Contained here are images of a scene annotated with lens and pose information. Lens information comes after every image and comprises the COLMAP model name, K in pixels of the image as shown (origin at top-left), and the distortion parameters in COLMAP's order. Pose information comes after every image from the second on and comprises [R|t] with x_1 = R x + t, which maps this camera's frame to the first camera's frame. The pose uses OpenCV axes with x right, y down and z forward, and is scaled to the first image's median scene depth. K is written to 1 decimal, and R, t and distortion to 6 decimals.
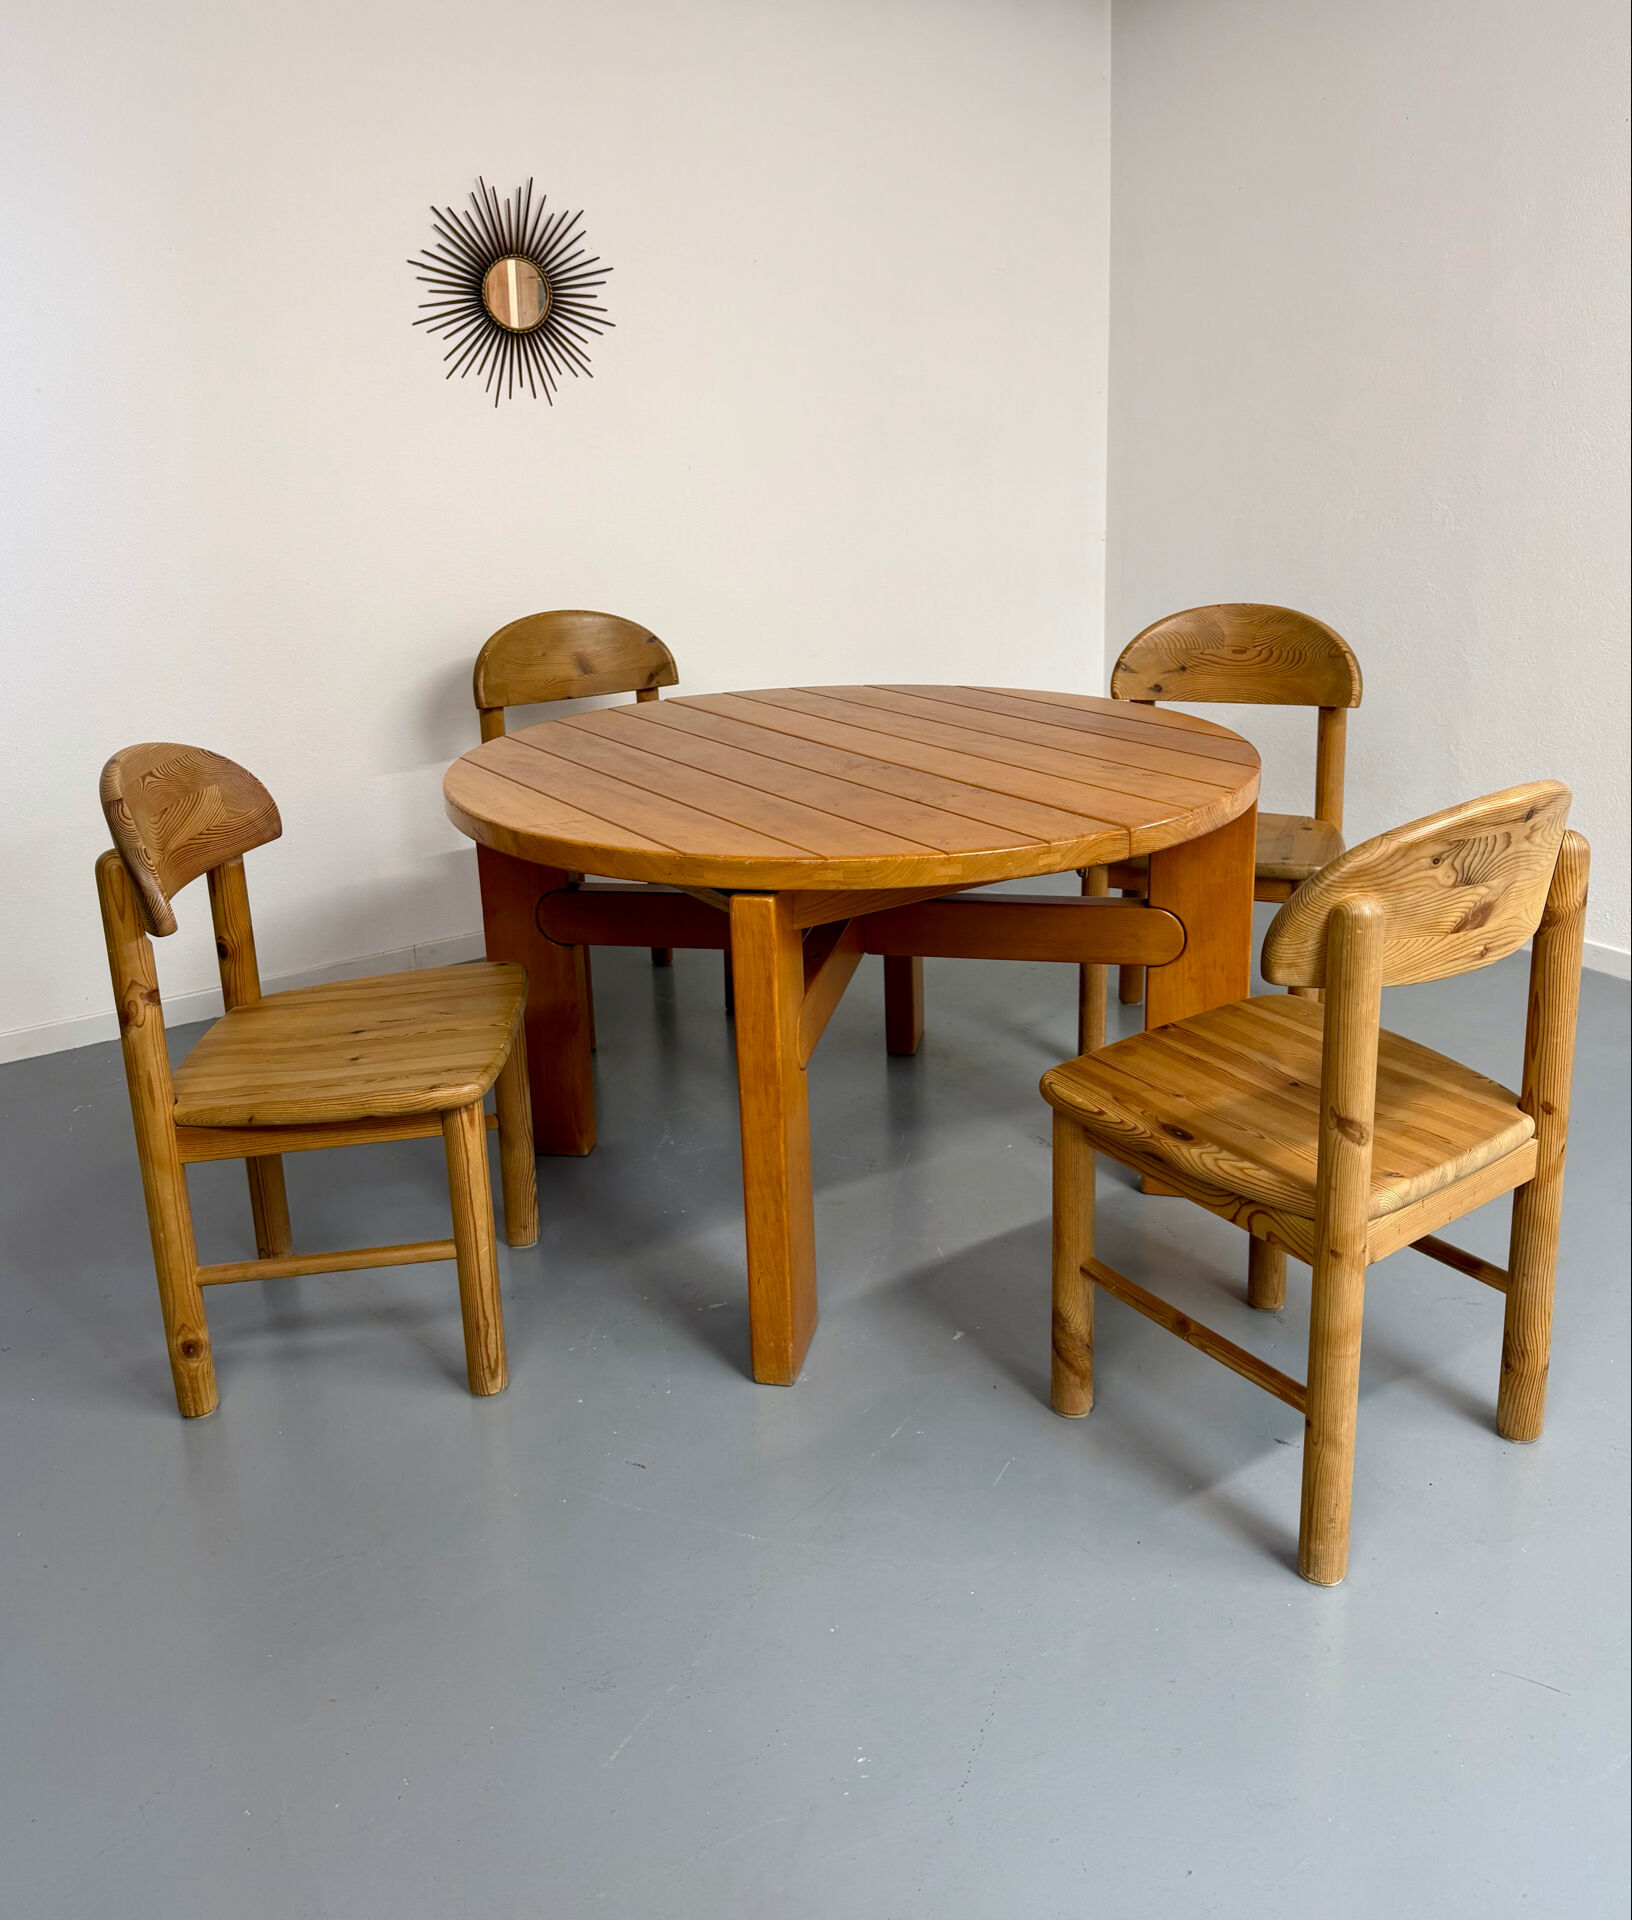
lens RADIAL K [[1595.6, 0, 803.8], [0, 1595.6, 781.8], [0, 0, 1]] dist [0.044954, -0.065311]
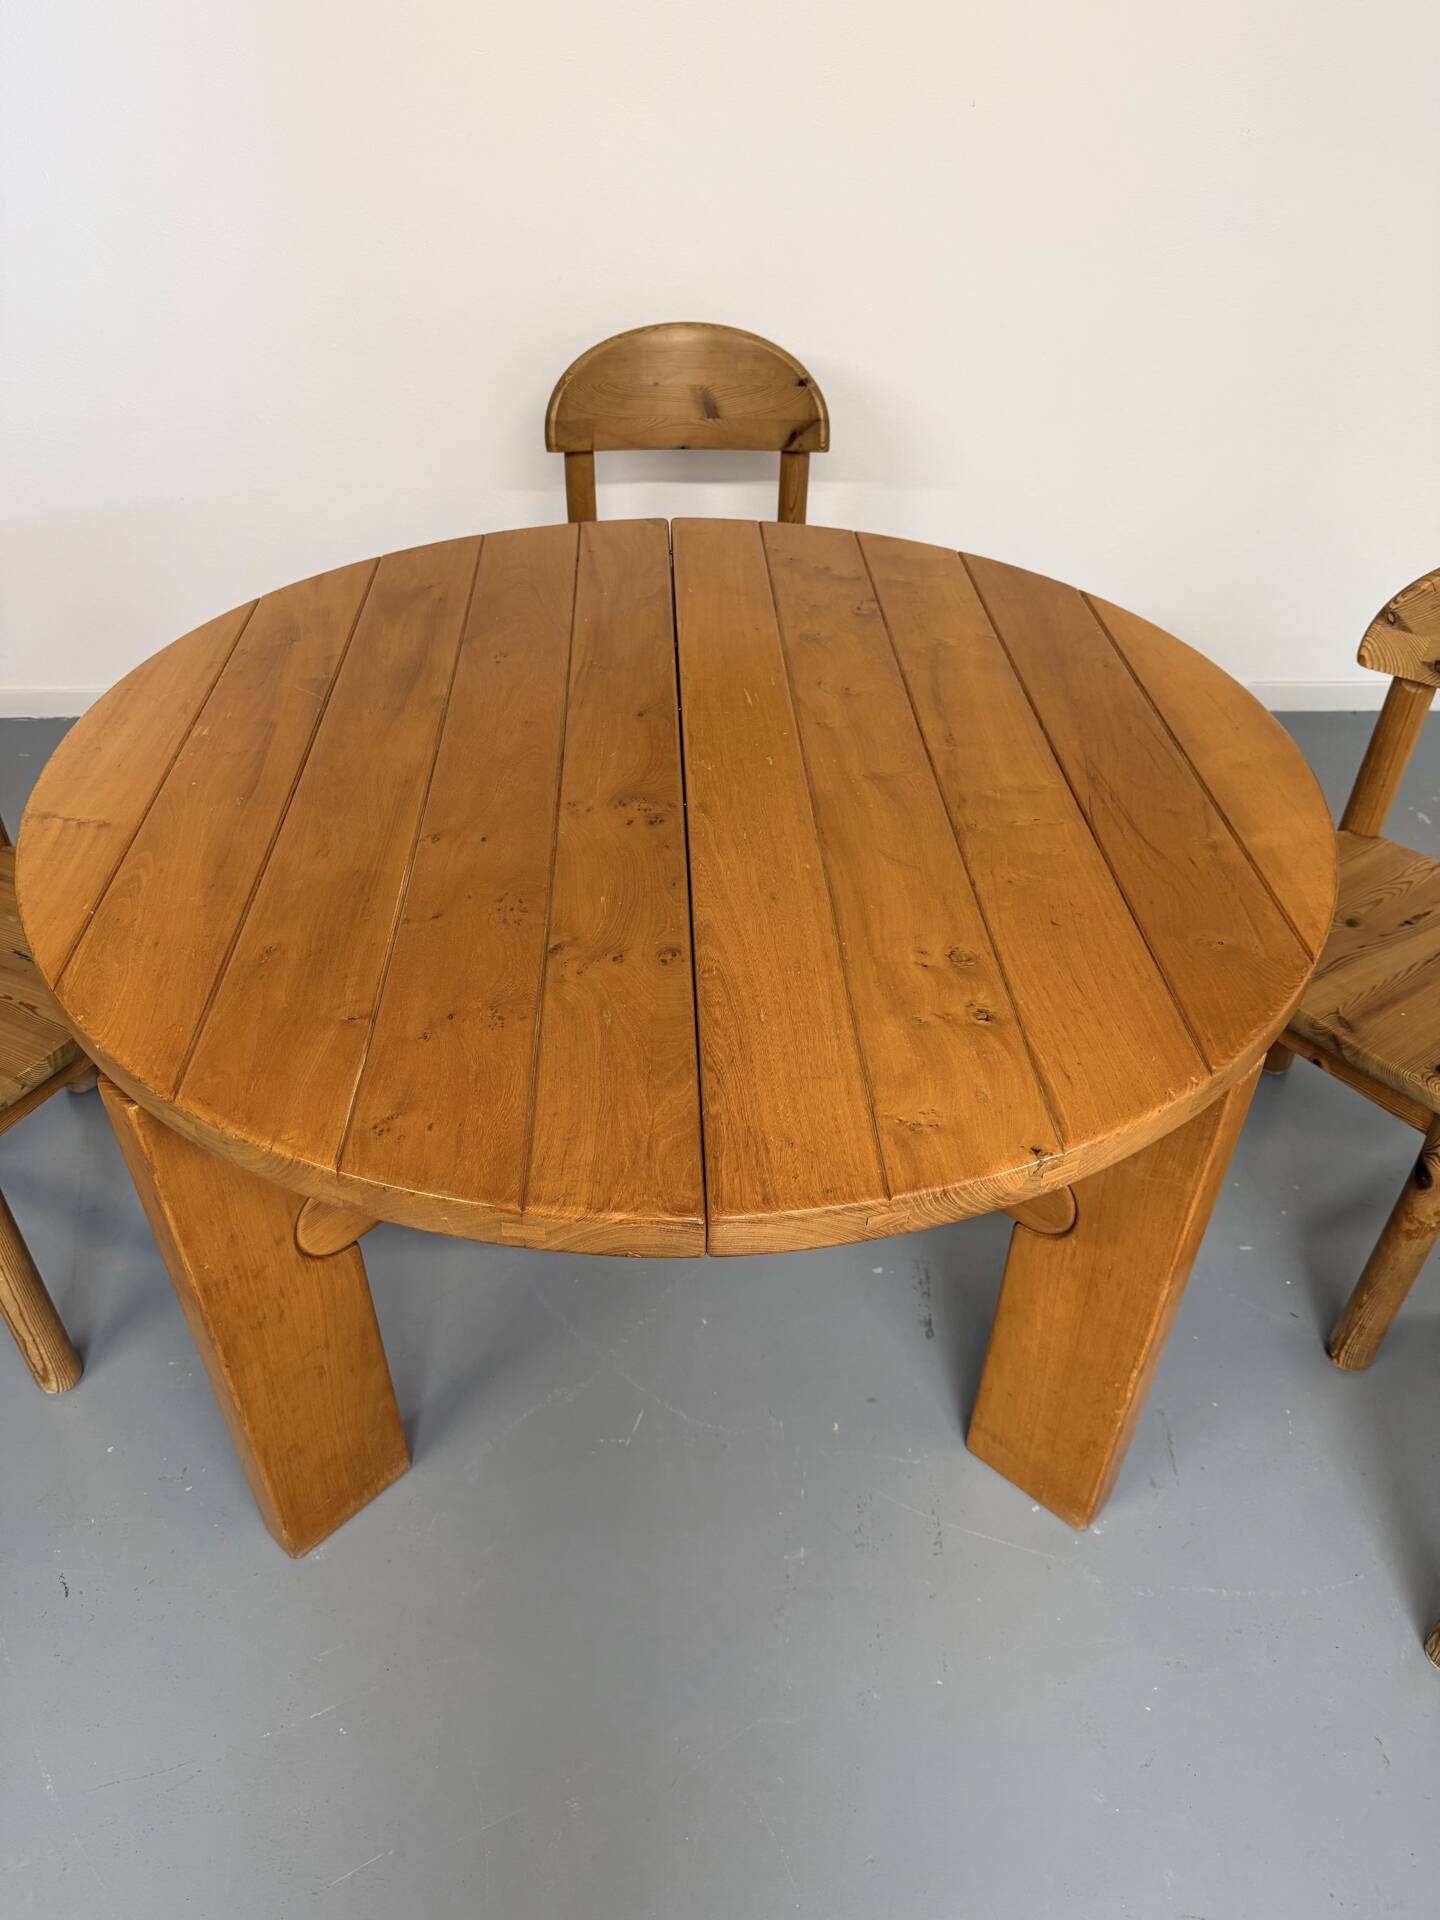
lens RADIAL K [[1374.6, 0, 708.6], [0, 1374.6, 958.8], [0, 0, 1]] dist [0.031850, -0.053040]
pose [[0.861382, 0.341488, -0.376042, 0.225934], [-0.147153, 0.876315, 0.458714, -0.163636], [0.486177, -0.339792, 0.805092, 0.443199]]
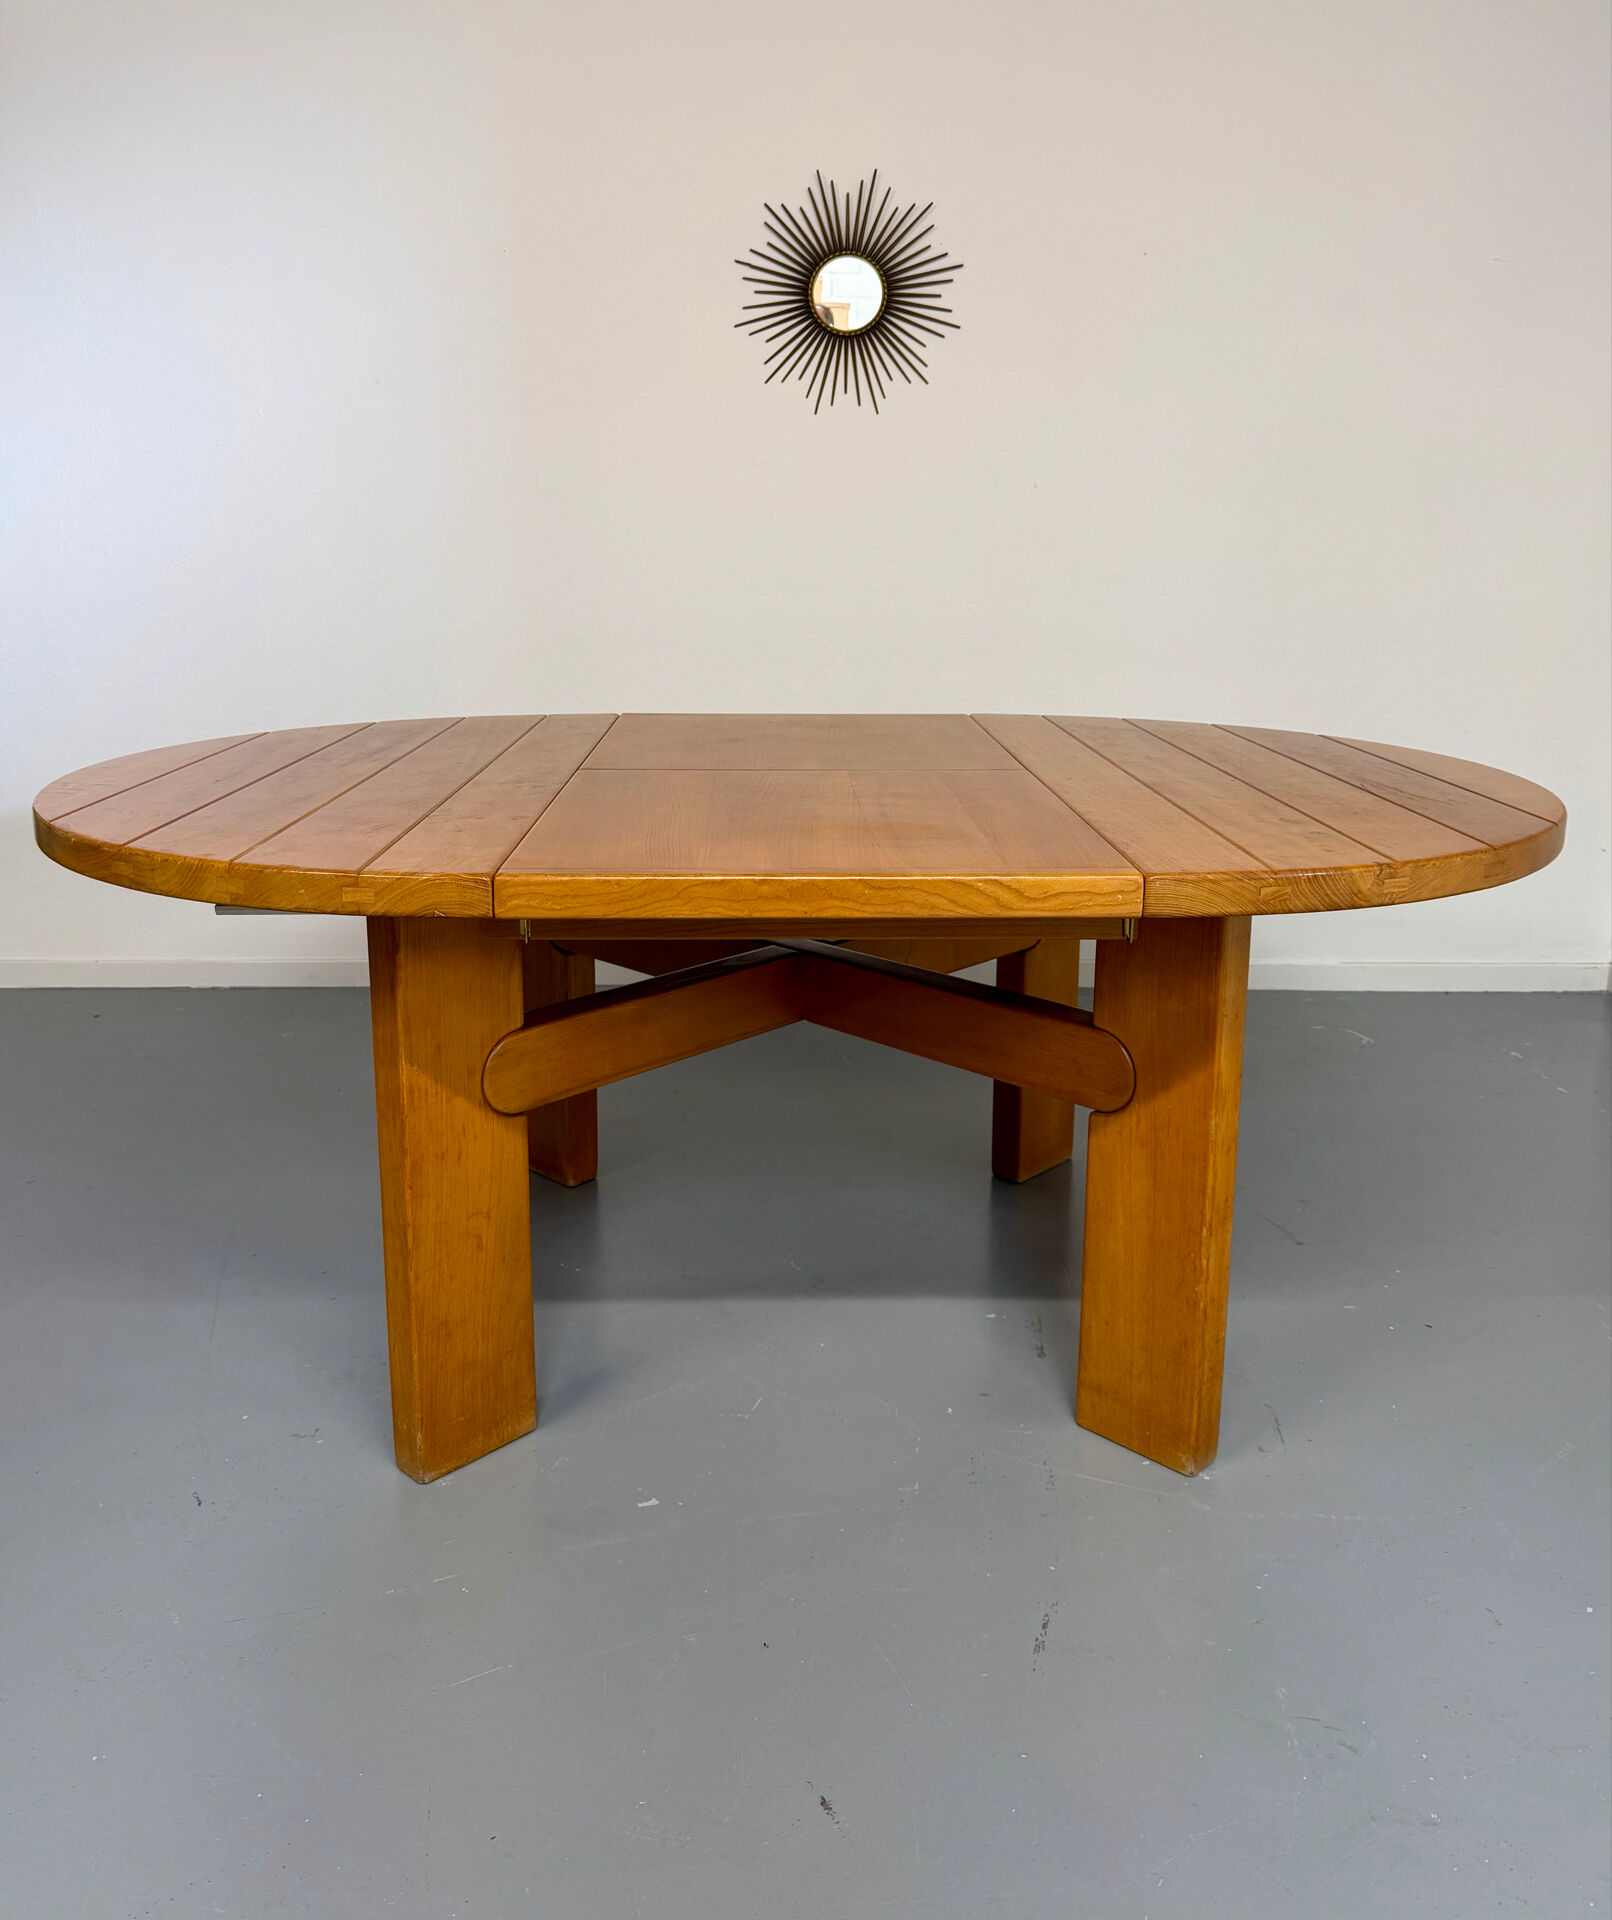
lens RADIAL K [[1534.0, 0, 803.8], [0, 1534.0, 823.1], [0, 0, 1]] dist [0.061119, -0.076715]
pose [[0.852115, 0.133684, -0.505993, 0.356634], [-0.150531, 0.988575, 0.007683, 0.001405], [0.501239, 0.069621, 0.862504, 0.264575]]
